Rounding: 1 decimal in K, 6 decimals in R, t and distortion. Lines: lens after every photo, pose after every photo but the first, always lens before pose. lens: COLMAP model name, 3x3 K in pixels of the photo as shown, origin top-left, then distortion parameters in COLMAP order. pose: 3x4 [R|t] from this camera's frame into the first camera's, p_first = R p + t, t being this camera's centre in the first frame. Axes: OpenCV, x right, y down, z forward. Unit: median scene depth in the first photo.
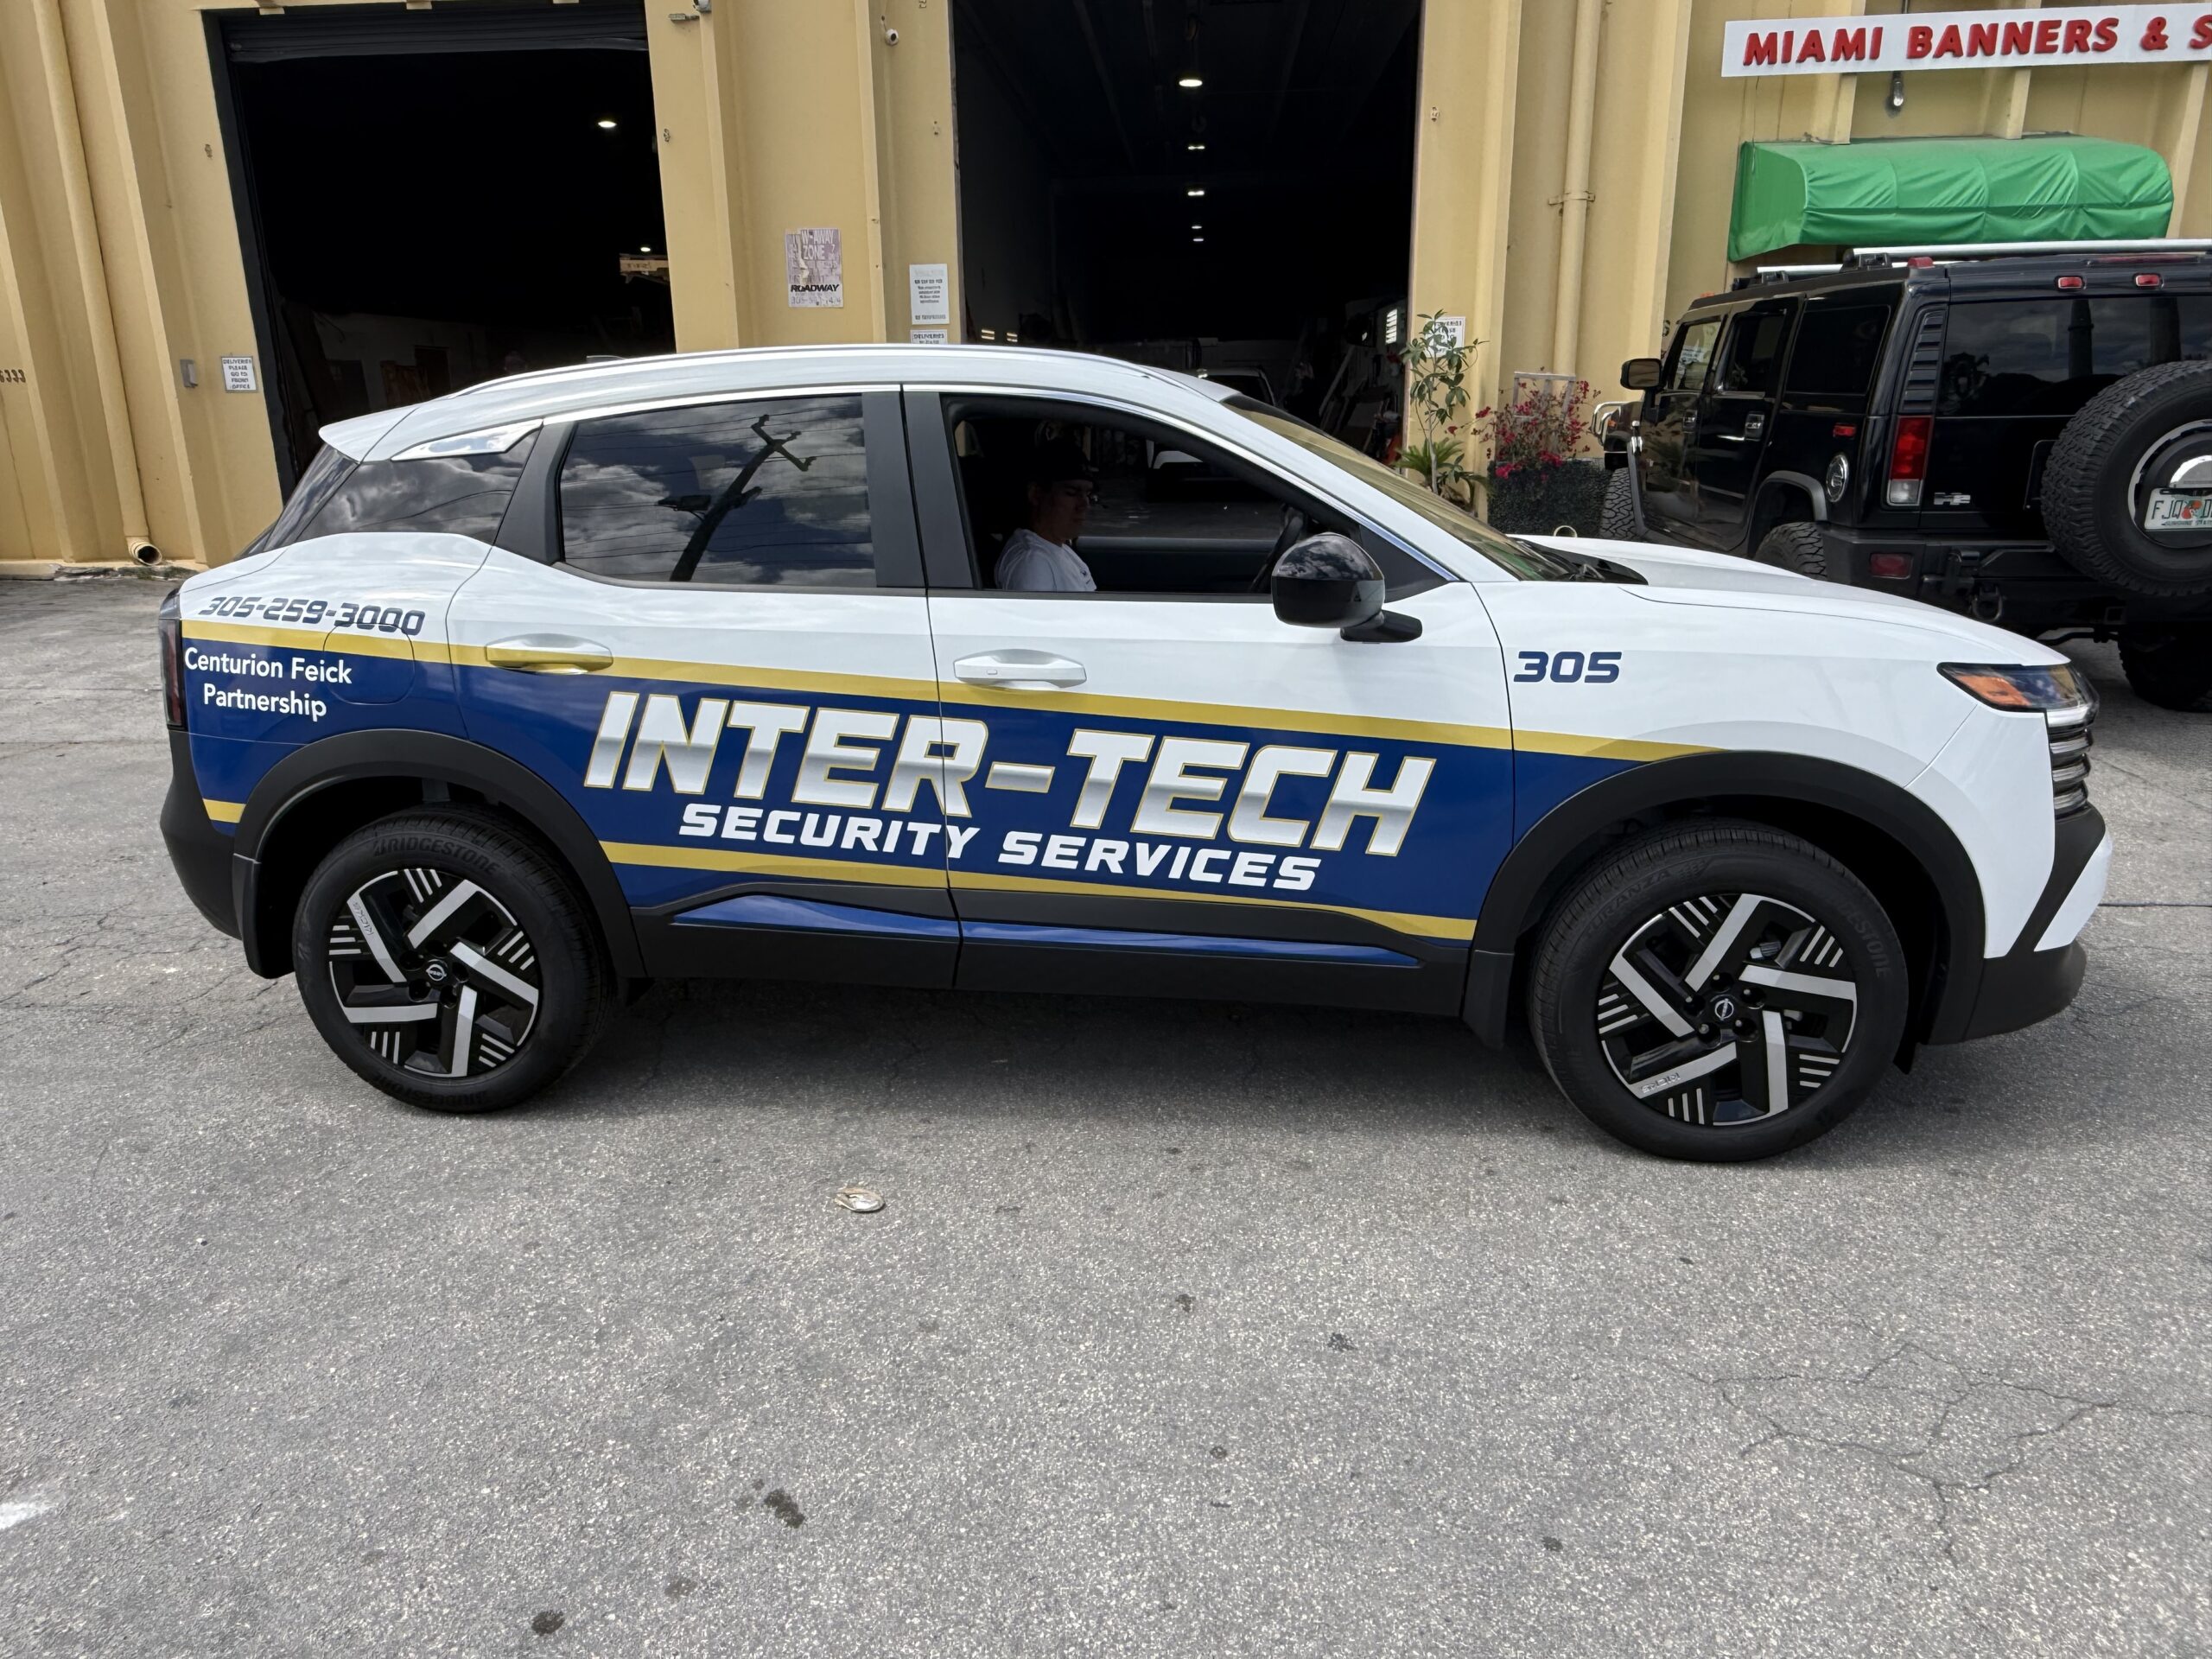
lens RADIAL K [[1457.9, 0, 1106.0], [0, 1457.9, 829.5], [0, 0, 1]] dist [0.000009, 0.003114]
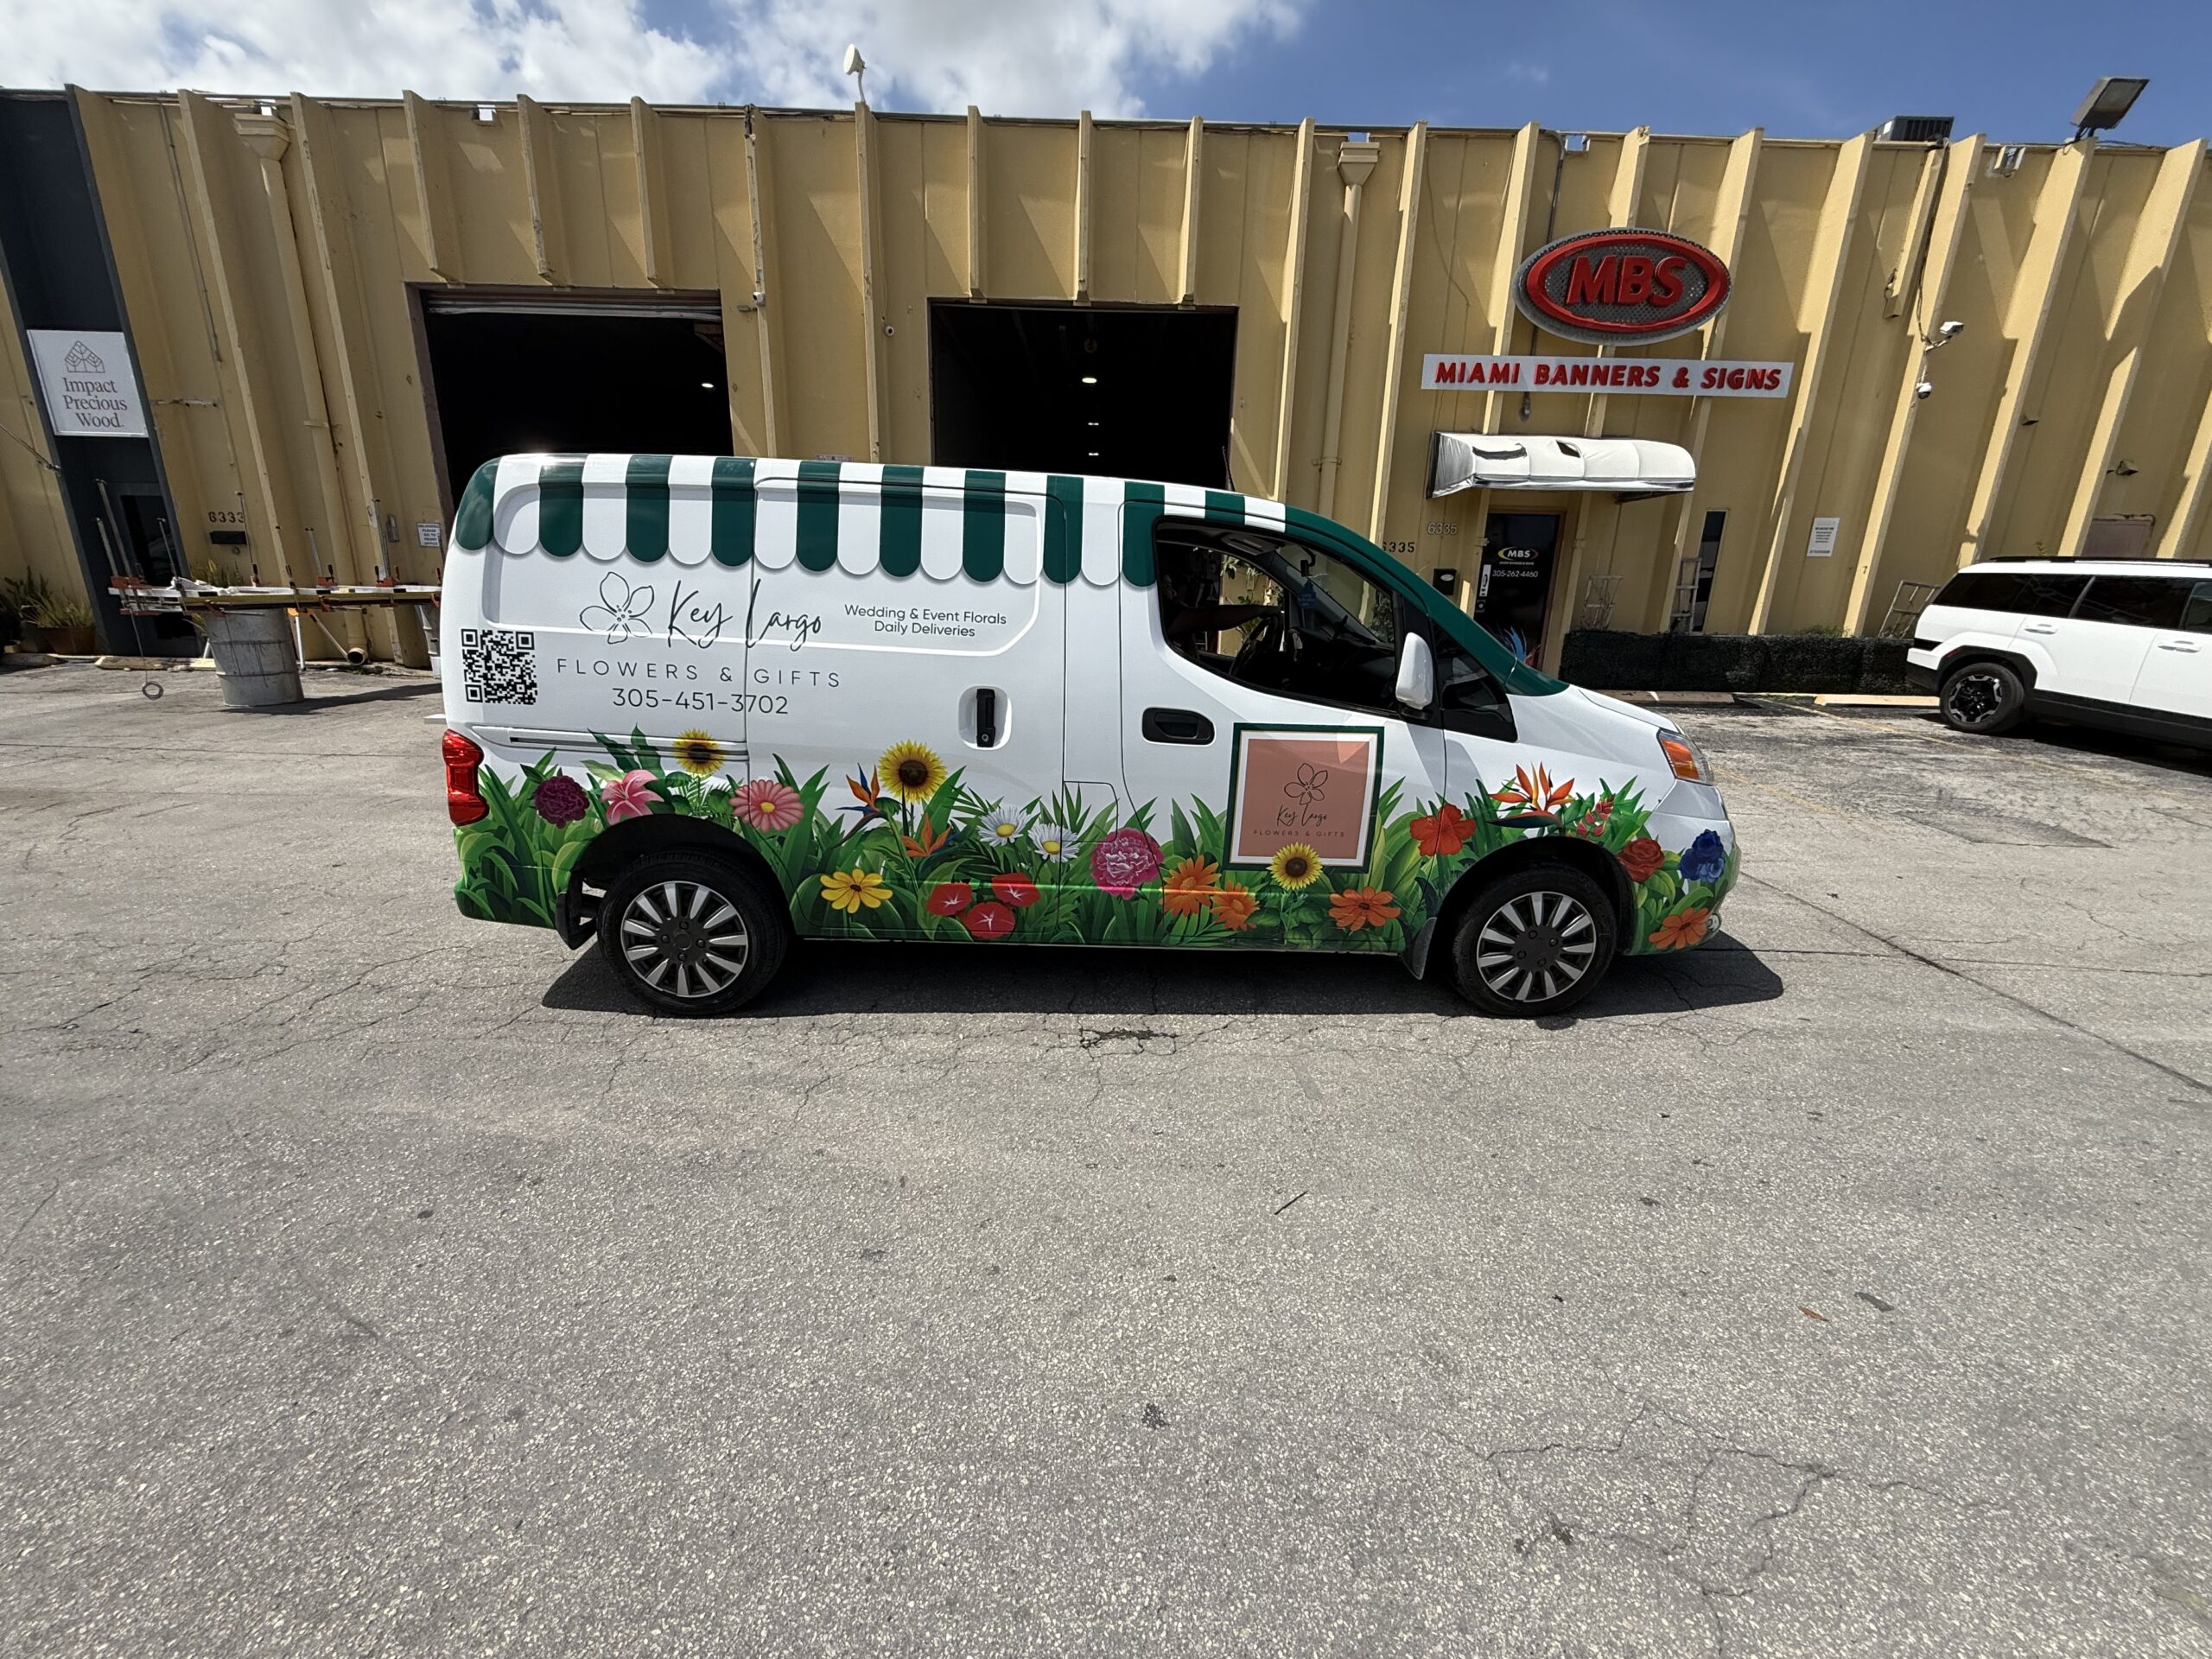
lens RADIAL K [[879.1, 0, 1106.0], [0, 879.1, 829.5], [0, 0, 1]] dist [0.003760, -0.000080]
pose [[0.996849, 0.018586, 0.077118, 0.056031], [-0.017565, 0.999749, -0.013907, -0.066056], [-0.077357, 0.012508, 0.996925, 0.289135]]
